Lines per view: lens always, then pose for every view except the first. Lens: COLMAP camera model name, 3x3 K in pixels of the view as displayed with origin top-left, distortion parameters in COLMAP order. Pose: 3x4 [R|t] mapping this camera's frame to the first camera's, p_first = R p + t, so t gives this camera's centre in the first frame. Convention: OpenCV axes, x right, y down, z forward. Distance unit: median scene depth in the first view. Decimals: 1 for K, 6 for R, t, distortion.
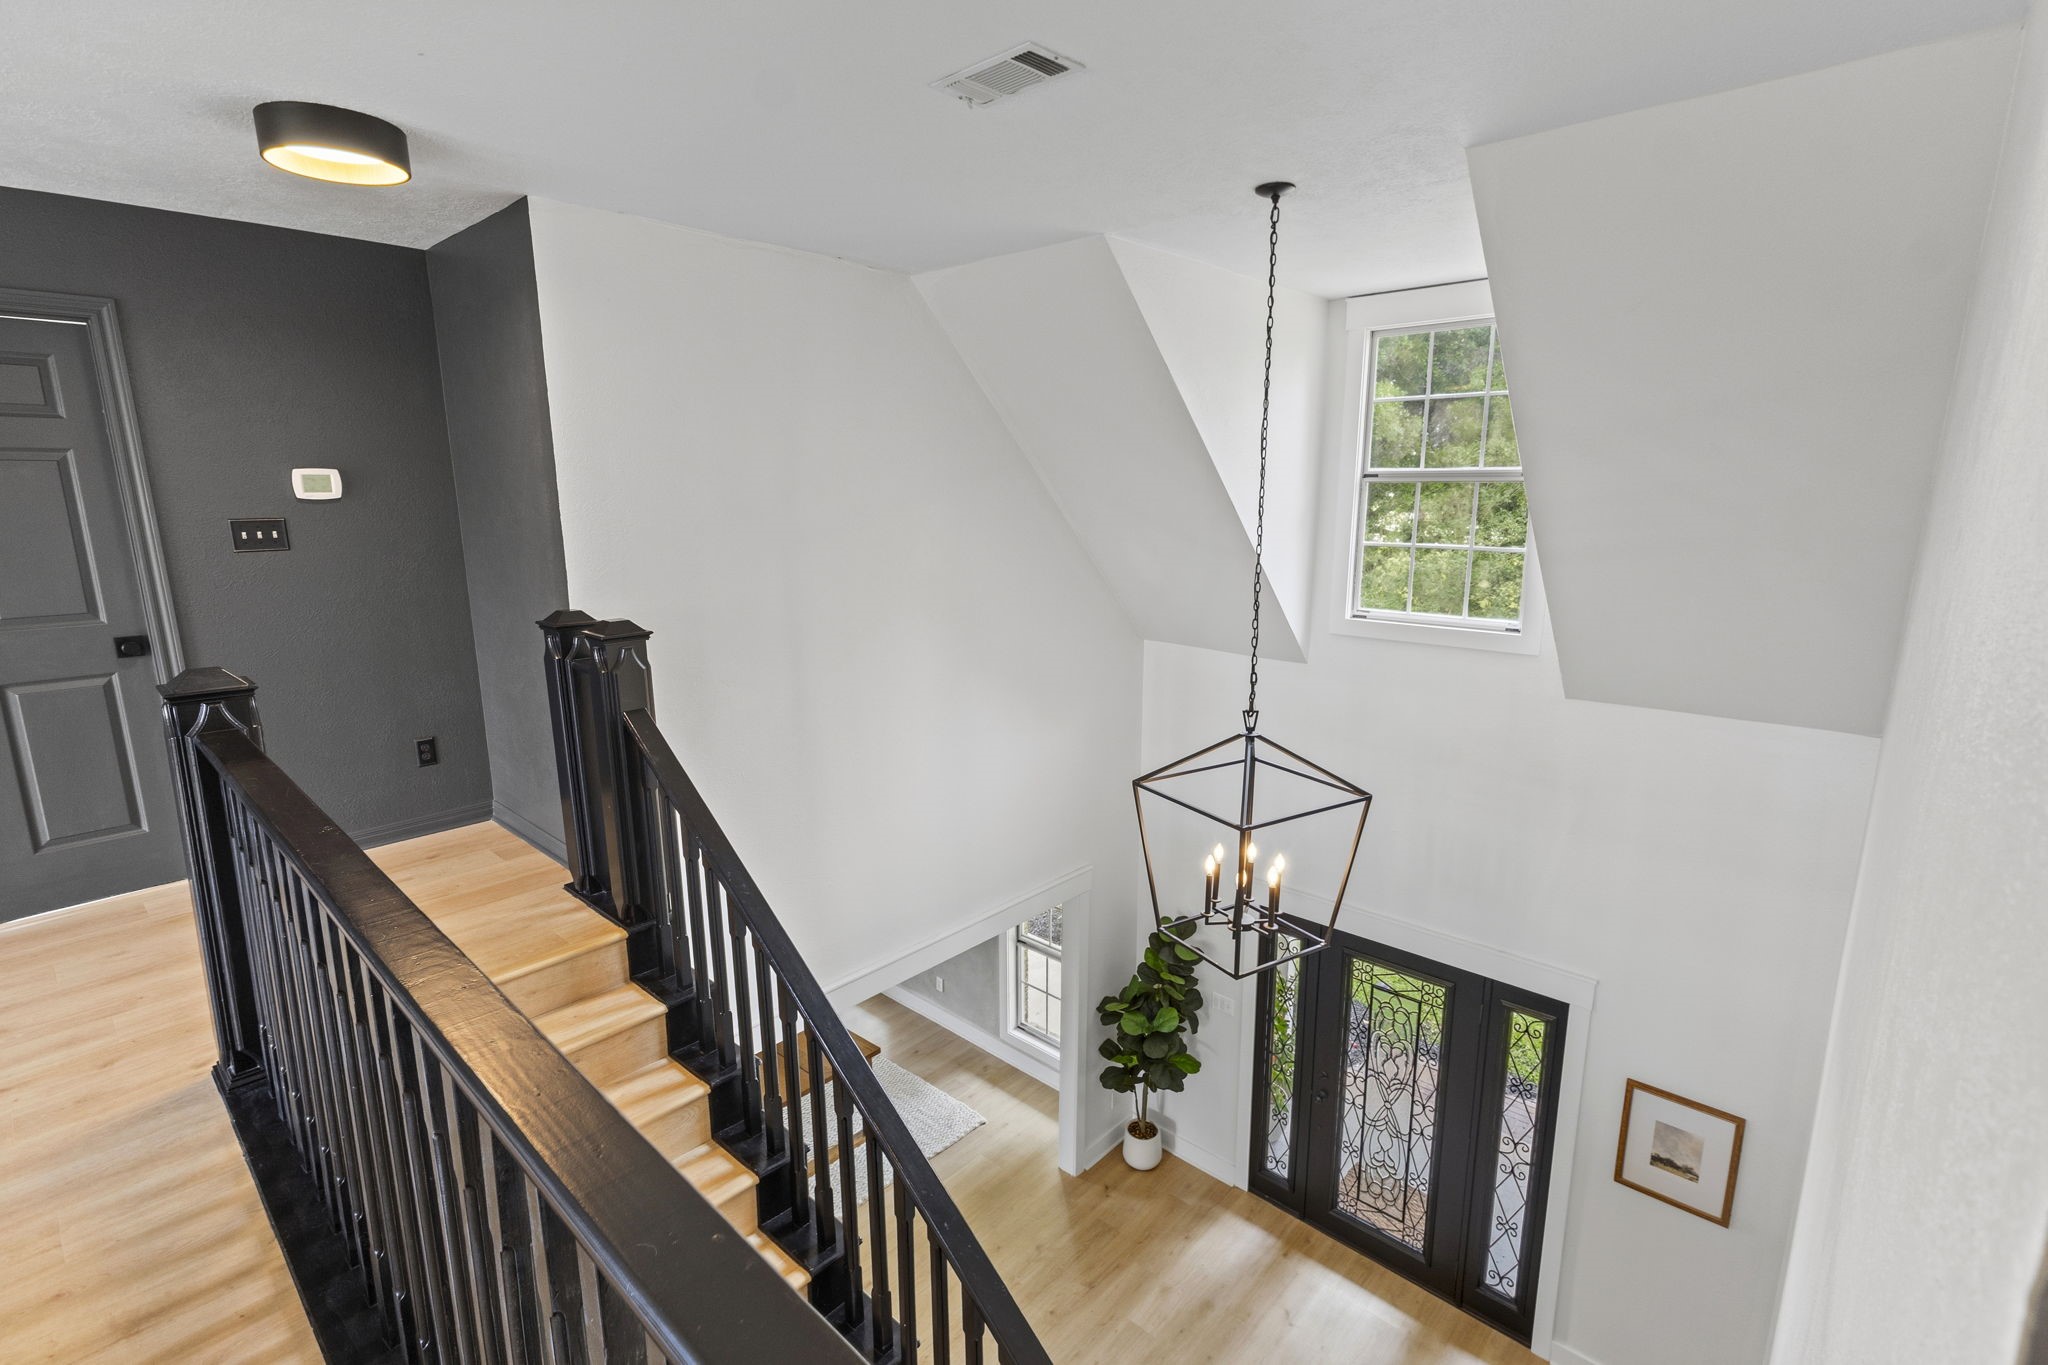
lens RADIAL K [[944.9, 0, 1033.4], [0, 944.9, 684.7], [0, 0, 1]] dist [-0.002756, -0.000313]
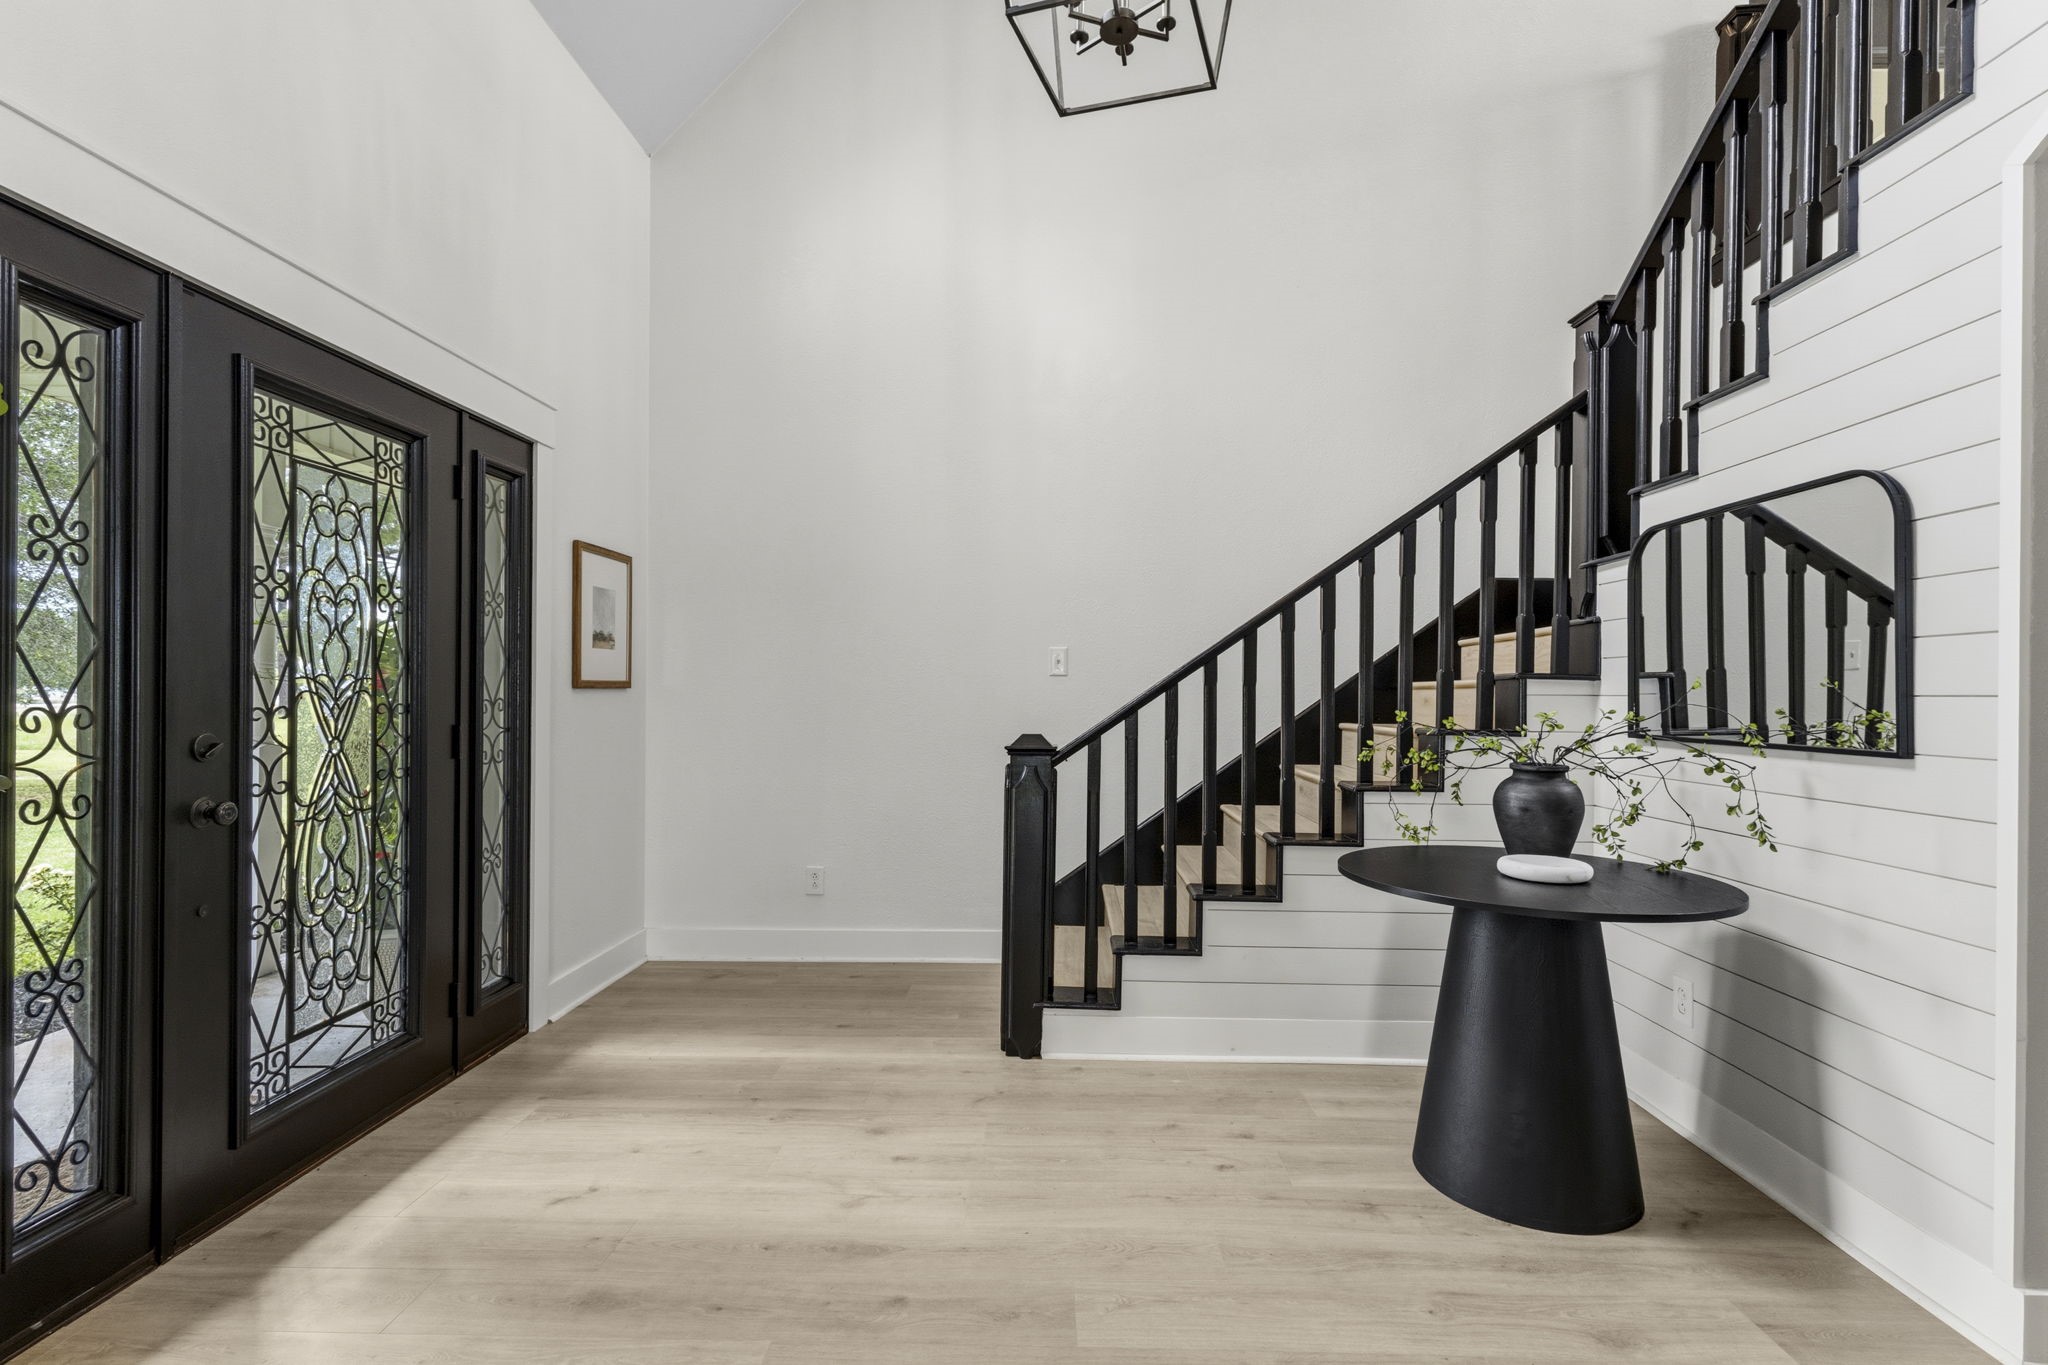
lens RADIAL K [[944.9, 0, 1033.4], [0, 944.9, 684.7], [0, 0, 1]] dist [-0.002756, -0.000313]
pose [[-0.656370, 0.006904, 0.754407, -0.181303], [0.151455, 0.980807, 0.122797, 0.427761], [-0.739080, 0.194859, -0.644818, 1.074591]]
